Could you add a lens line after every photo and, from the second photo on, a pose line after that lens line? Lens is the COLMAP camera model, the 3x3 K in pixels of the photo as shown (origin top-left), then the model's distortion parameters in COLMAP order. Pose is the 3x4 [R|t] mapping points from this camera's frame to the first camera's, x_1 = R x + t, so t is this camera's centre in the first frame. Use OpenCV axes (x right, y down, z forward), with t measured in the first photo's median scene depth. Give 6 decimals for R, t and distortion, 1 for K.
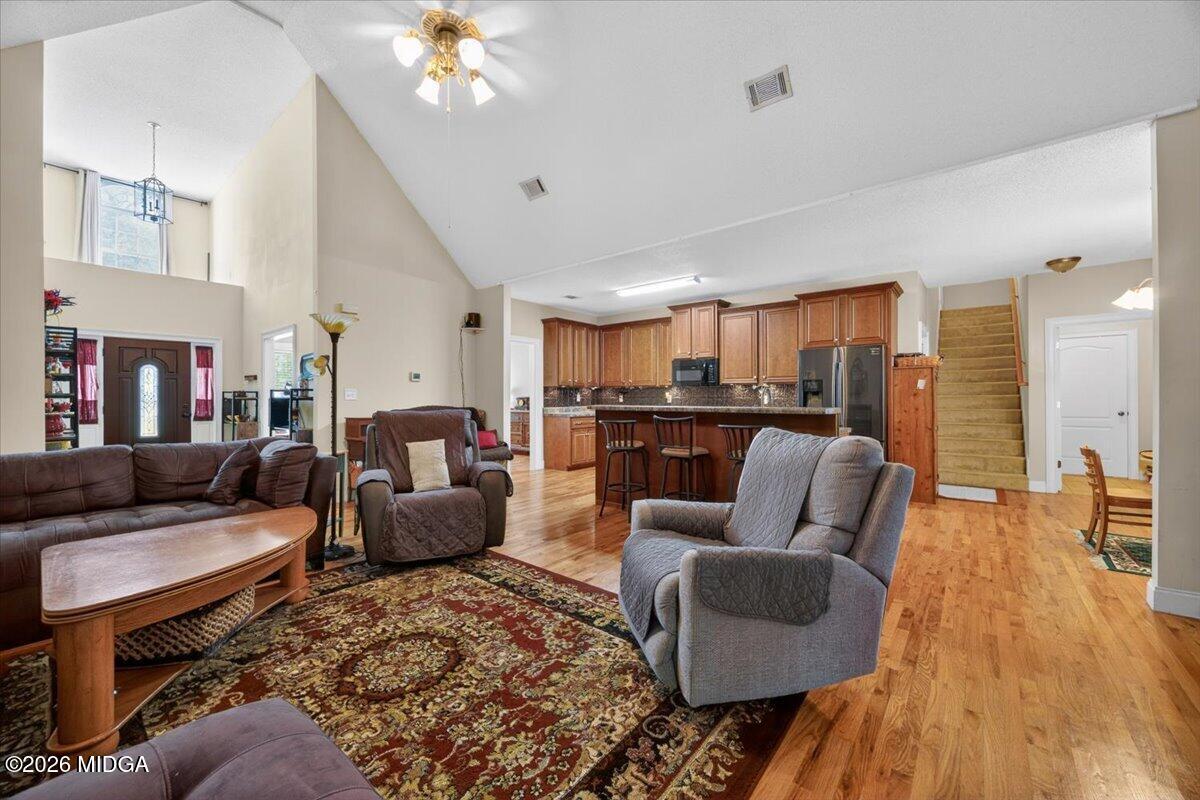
lens RADIAL K [[459.0, 0, 599.8], [0, 459.0, 398.3], [0, 0, 1]] dist [-0.000389, 0.000449]
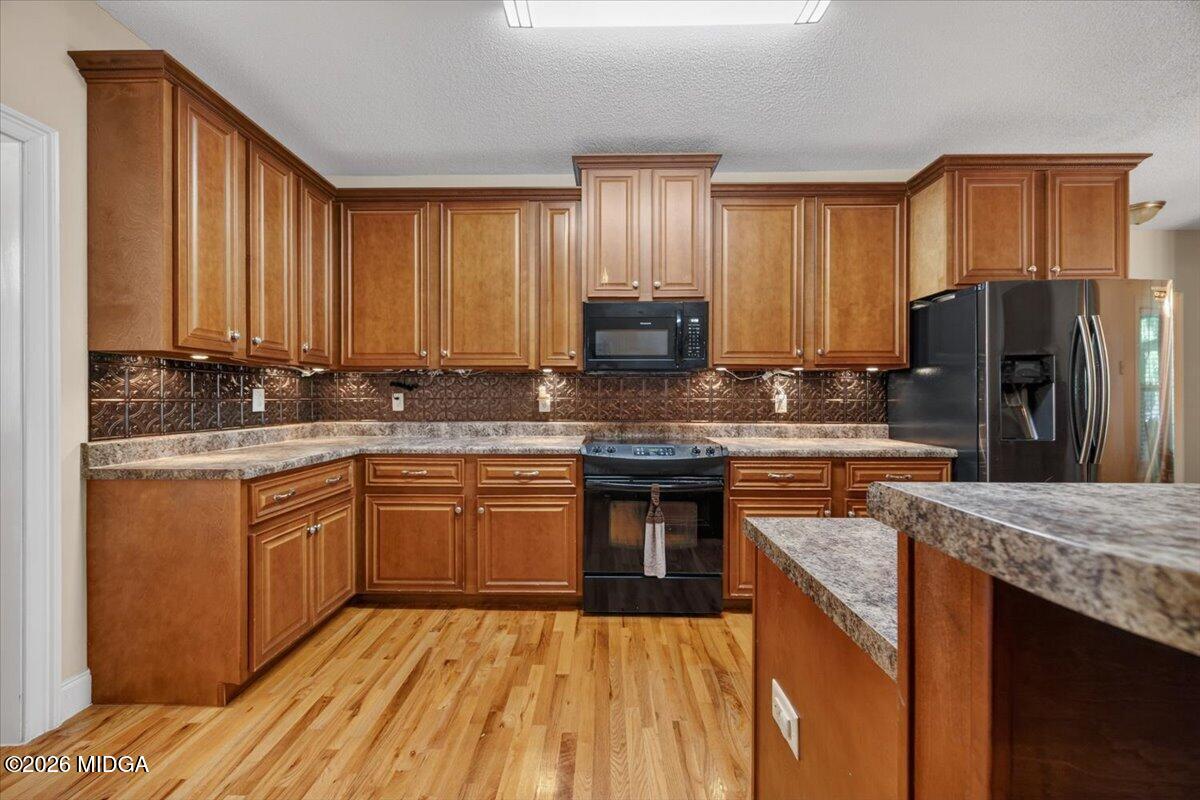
lens RADIAL K [[459.0, 0, 600.4], [0, 459.0, 398.8], [0, 0, 1]] dist [-0.000389, 0.000449]
pose [[0.782858, 0.001373, 0.622199, -0.077312], [0.001382, 0.999991, -0.003946, 0.000030], [-0.622199, 0.003949, 0.782849, 0.795777]]
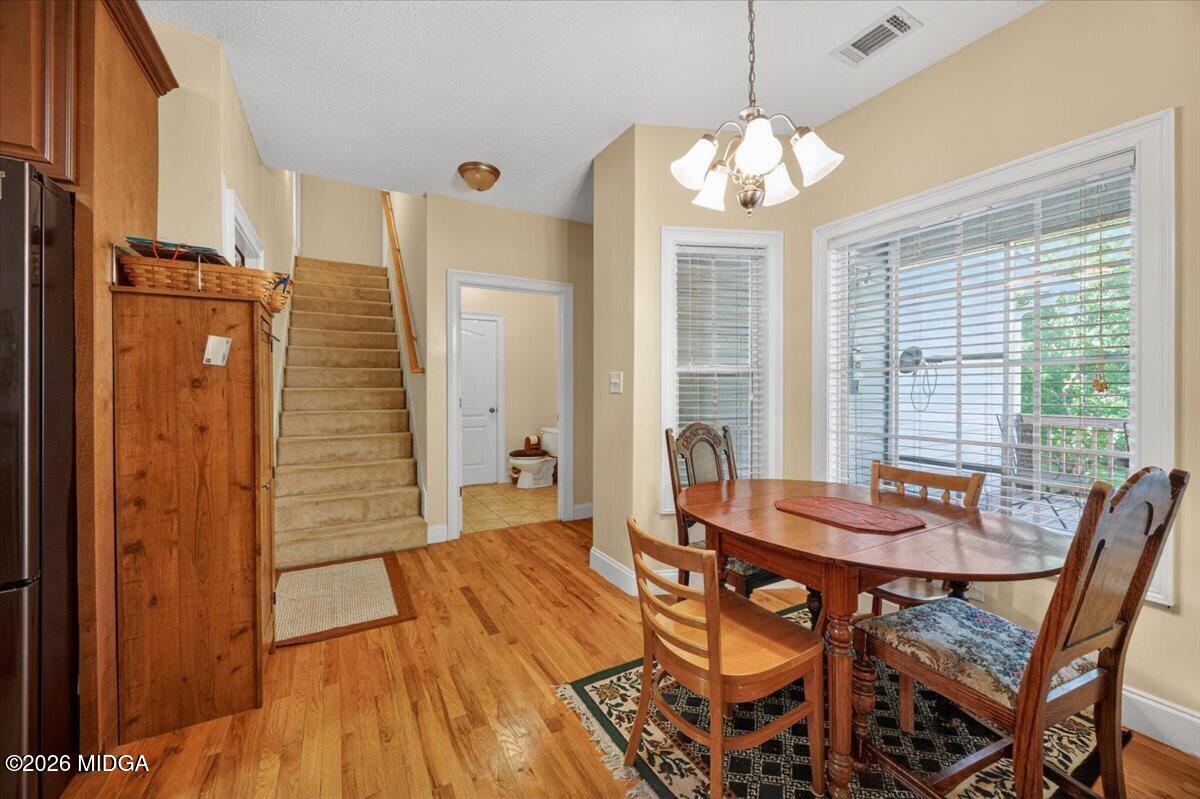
lens RADIAL K [[459.0, 0, 601.3], [0, 459.0, 391.8], [0, 0, 1]] dist [-0.000389, 0.000449]
pose [[0.348711, 0.001472, 0.937229, 0.404284], [-0.001359, 0.999999, -0.001065, -0.001652], [-0.937229, -0.000902, 0.348713, 0.521538]]
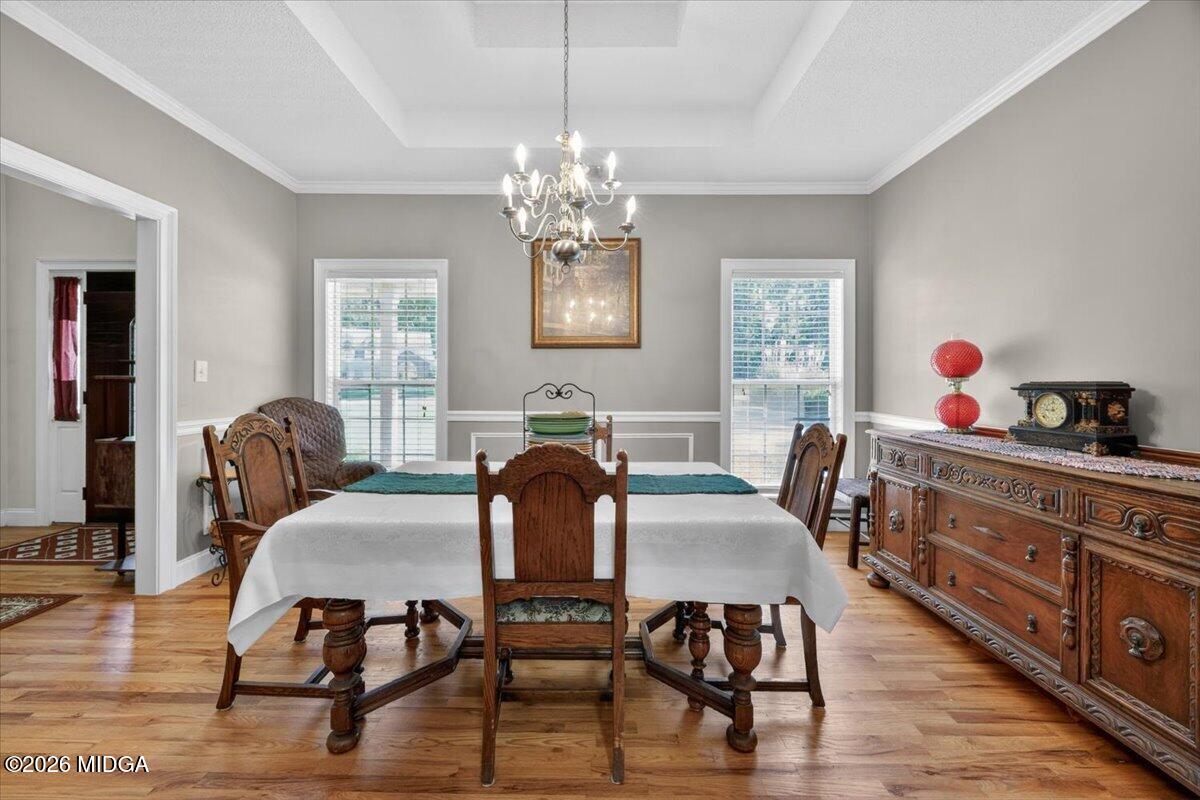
lens RADIAL K [[459.0, 0, 603.5], [0, 459.0, 391.7], [0, 0, 1]] dist [-0.000389, 0.000449]
pose [[0.640438, 0.024241, -0.767628, -0.220281], [-0.008224, 0.999661, 0.024707, -0.002556], [0.767966, -0.009510, 0.640420, 1.107792]]
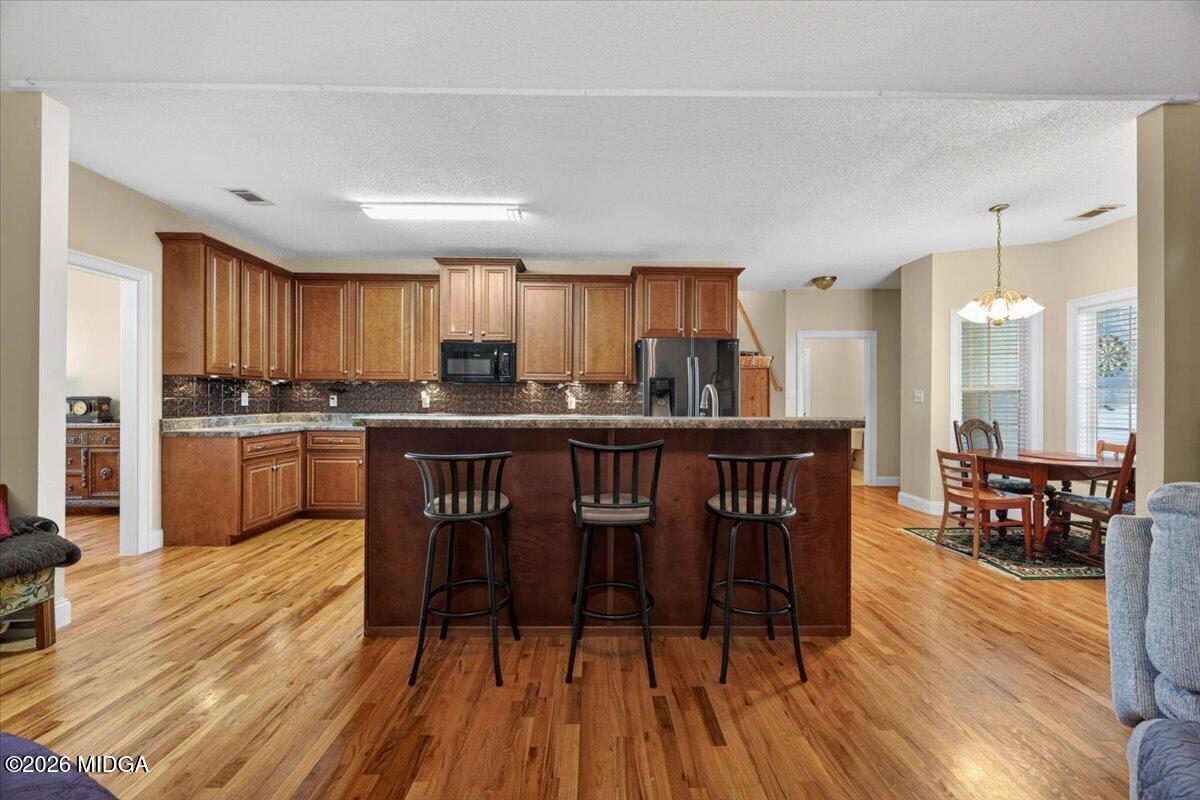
lens RADIAL K [[459.0, 0, 600.6], [0, 459.0, 400.3], [0, 0, 1]] dist [-0.000389, 0.000449]
pose [[0.762997, 0.005638, 0.646378, -0.100073], [-0.004980, 0.999984, -0.002844, 0.000395], [-0.646383, -0.001049, 0.763012, 0.414376]]
